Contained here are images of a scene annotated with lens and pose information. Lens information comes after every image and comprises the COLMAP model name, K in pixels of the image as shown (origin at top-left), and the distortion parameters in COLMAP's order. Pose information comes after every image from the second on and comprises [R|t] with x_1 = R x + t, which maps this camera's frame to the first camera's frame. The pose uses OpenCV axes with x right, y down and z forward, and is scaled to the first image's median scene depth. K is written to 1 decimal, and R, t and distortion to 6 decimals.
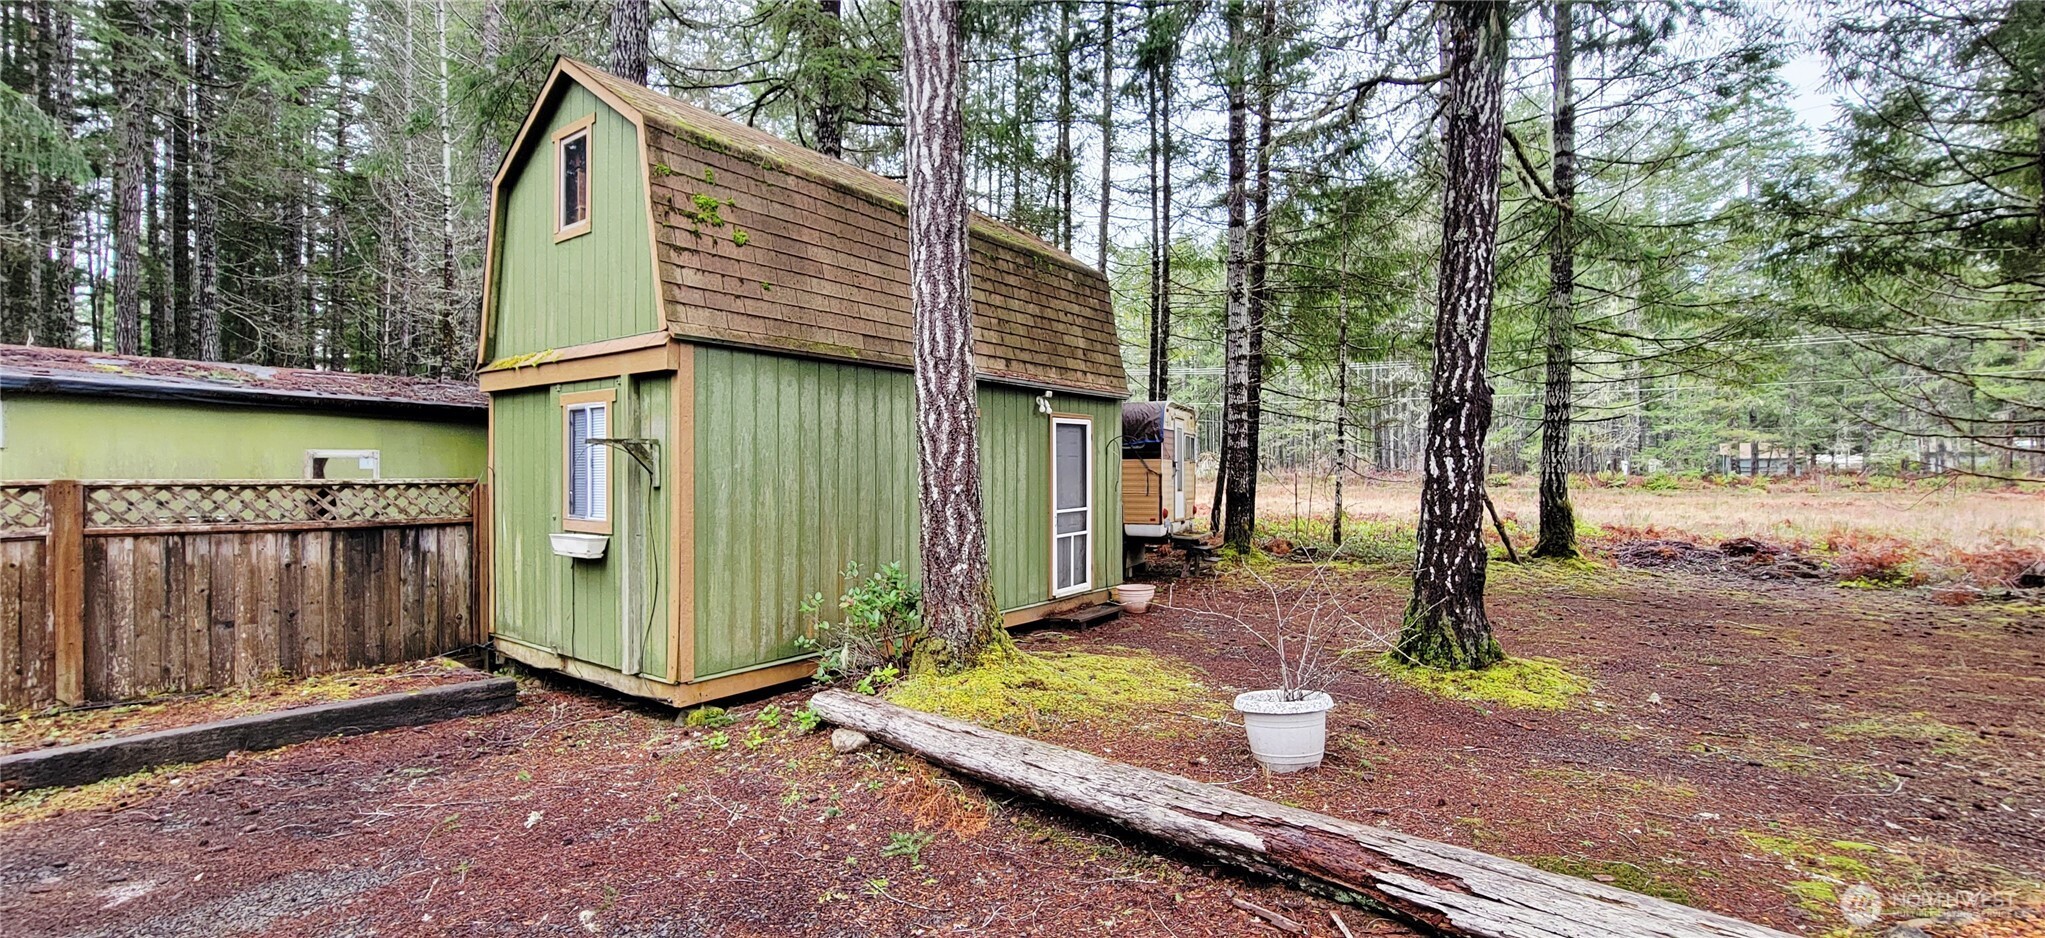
lens RADIAL K [[870.7, 0, 1023.5], [0, 870.7, 477.3], [0, 0, 1]] dist [-0.004436, -0.000326]
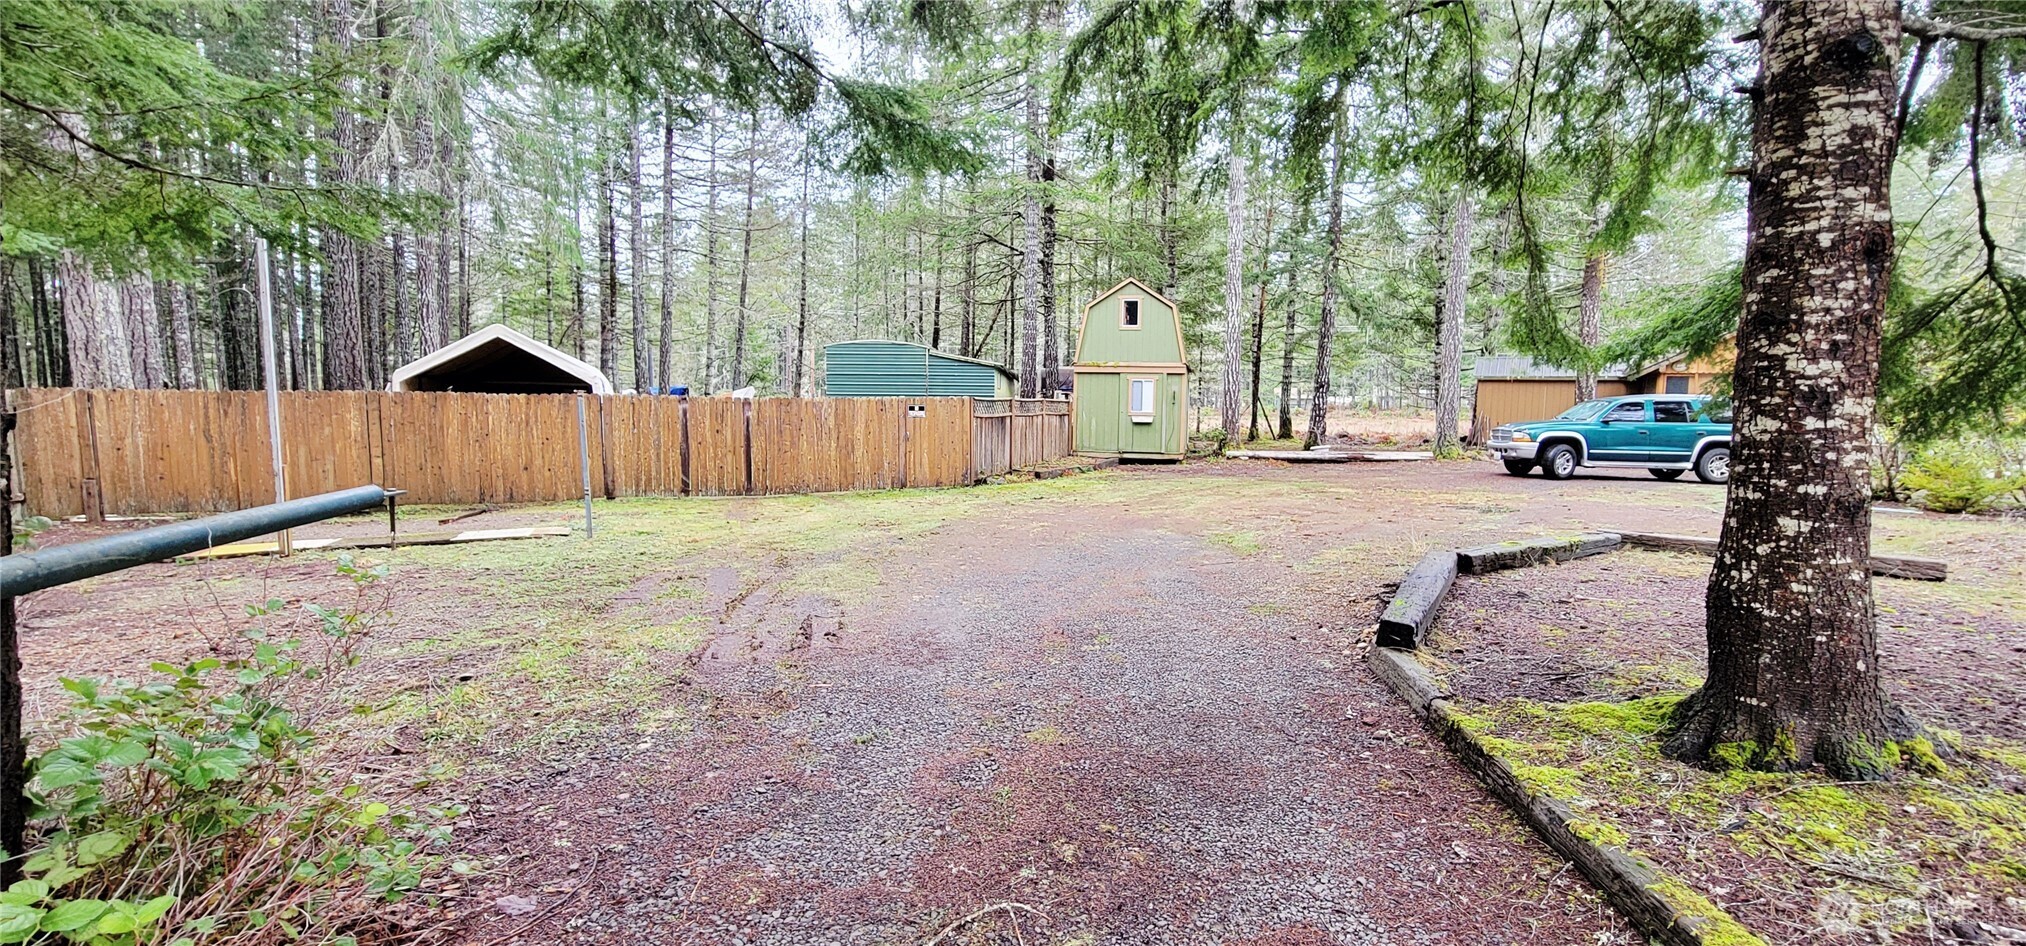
lens RADIAL K [[869.5, 0, 1013.3], [0, 869.5, 480.0], [0, 0, 1]] dist [-0.001307, -0.000307]
pose [[0.911850, -0.020284, 0.410023, -1.477445], [-0.014559, 0.996552, 0.081679, 0.026077], [-0.410266, -0.080448, 0.908411, -1.238846]]
